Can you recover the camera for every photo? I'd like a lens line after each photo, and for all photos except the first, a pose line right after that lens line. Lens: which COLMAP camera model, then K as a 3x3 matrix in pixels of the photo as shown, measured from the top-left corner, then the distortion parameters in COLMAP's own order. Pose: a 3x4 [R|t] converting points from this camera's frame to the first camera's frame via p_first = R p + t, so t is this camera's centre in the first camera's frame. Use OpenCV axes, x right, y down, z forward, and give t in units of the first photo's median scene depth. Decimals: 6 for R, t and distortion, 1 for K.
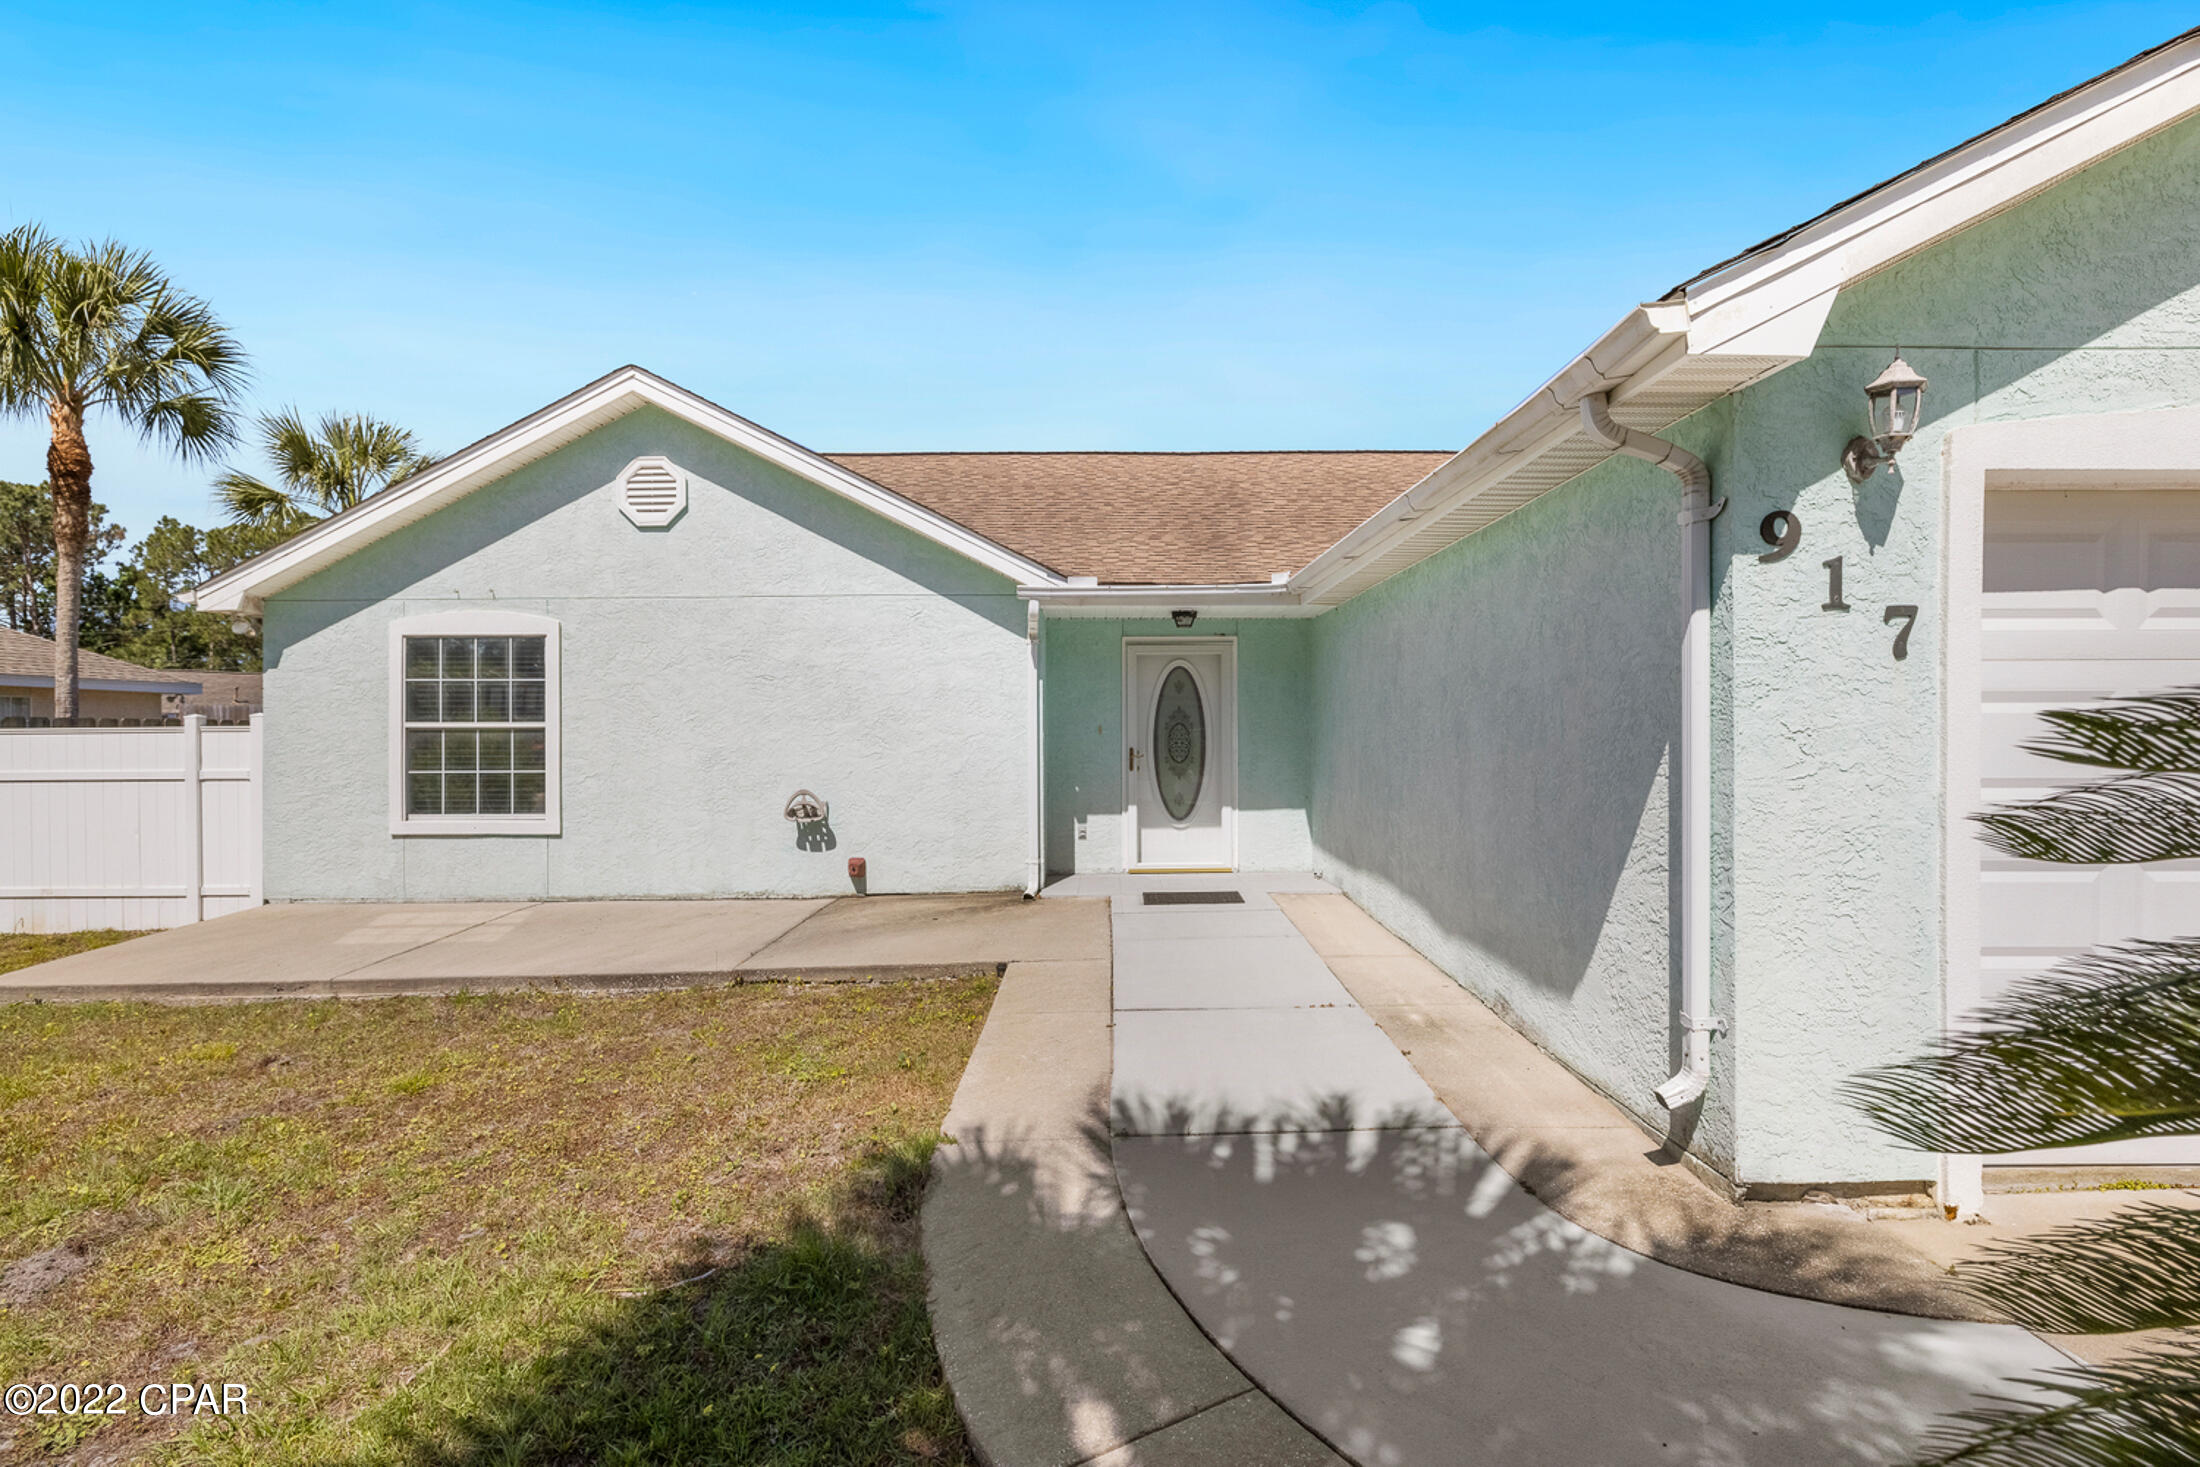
lens RADIAL K [[1066.7, 0, 1101.9], [0, 1066.7, 732.0], [0, 0, 1]] dist [-0.001619, 0.001120]
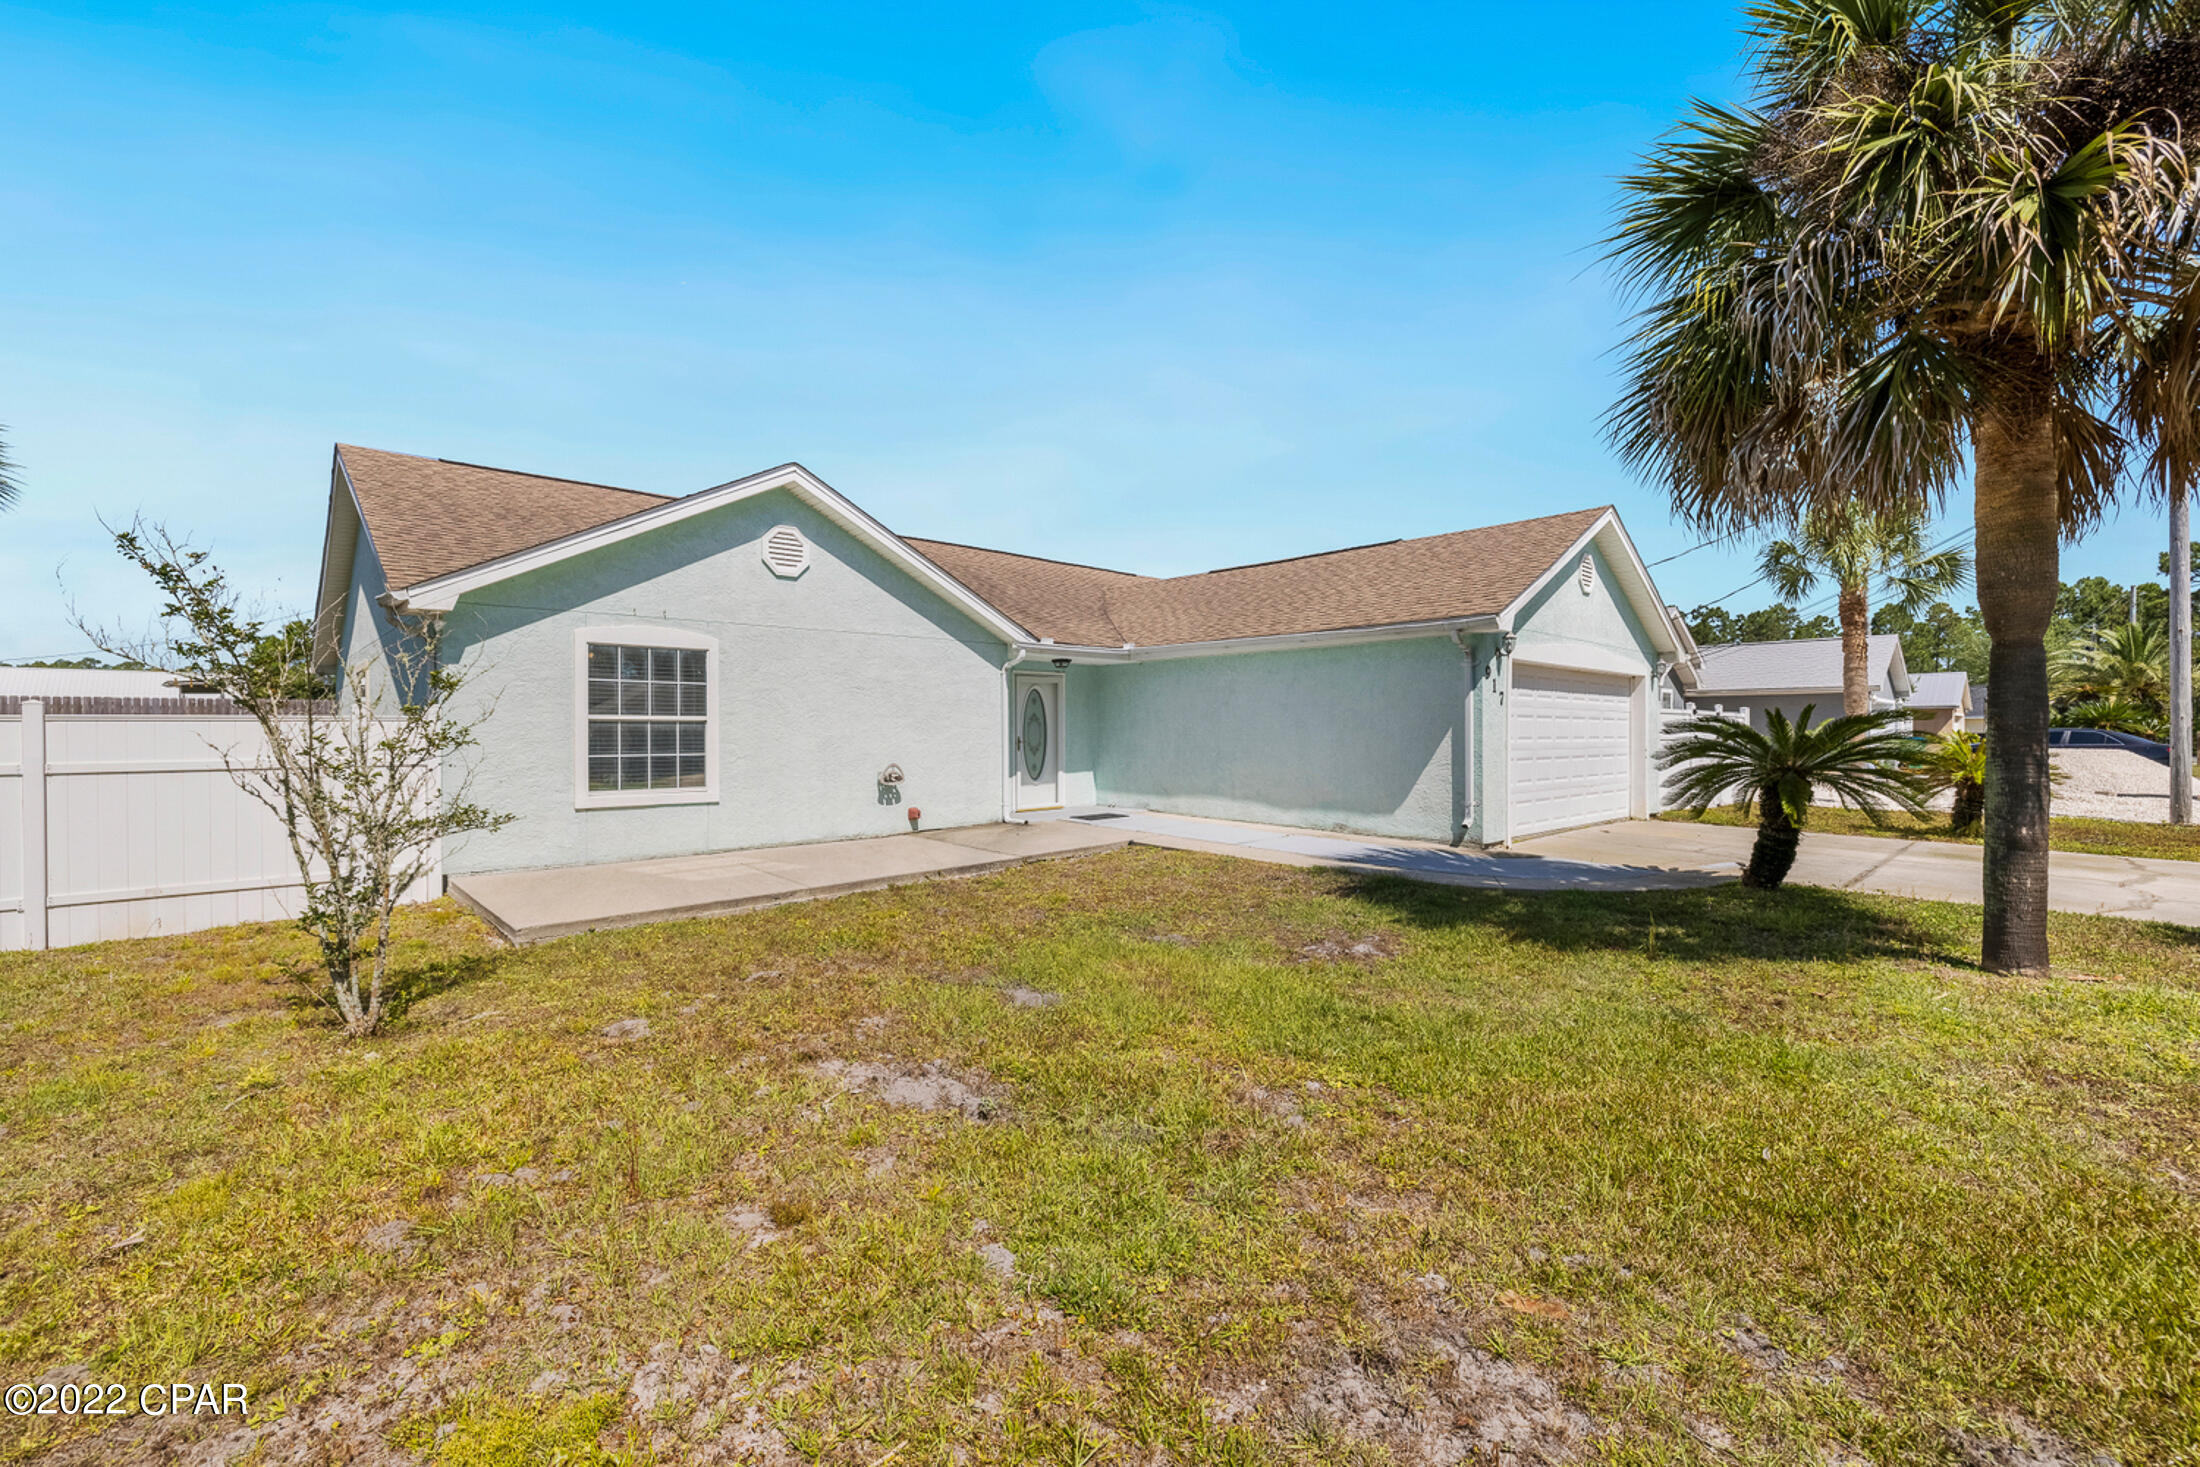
lens RADIAL K [[931.9, 0, 1097.7], [0, 931.9, 735.7], [0, 0, 1]] dist [0.001208, -0.000011]
pose [[0.723174, 0.001445, 0.690664, -0.967695], [0.001032, 0.999994, -0.003172, 0.018670], [-0.690665, 0.003007, 0.723169, -0.156554]]
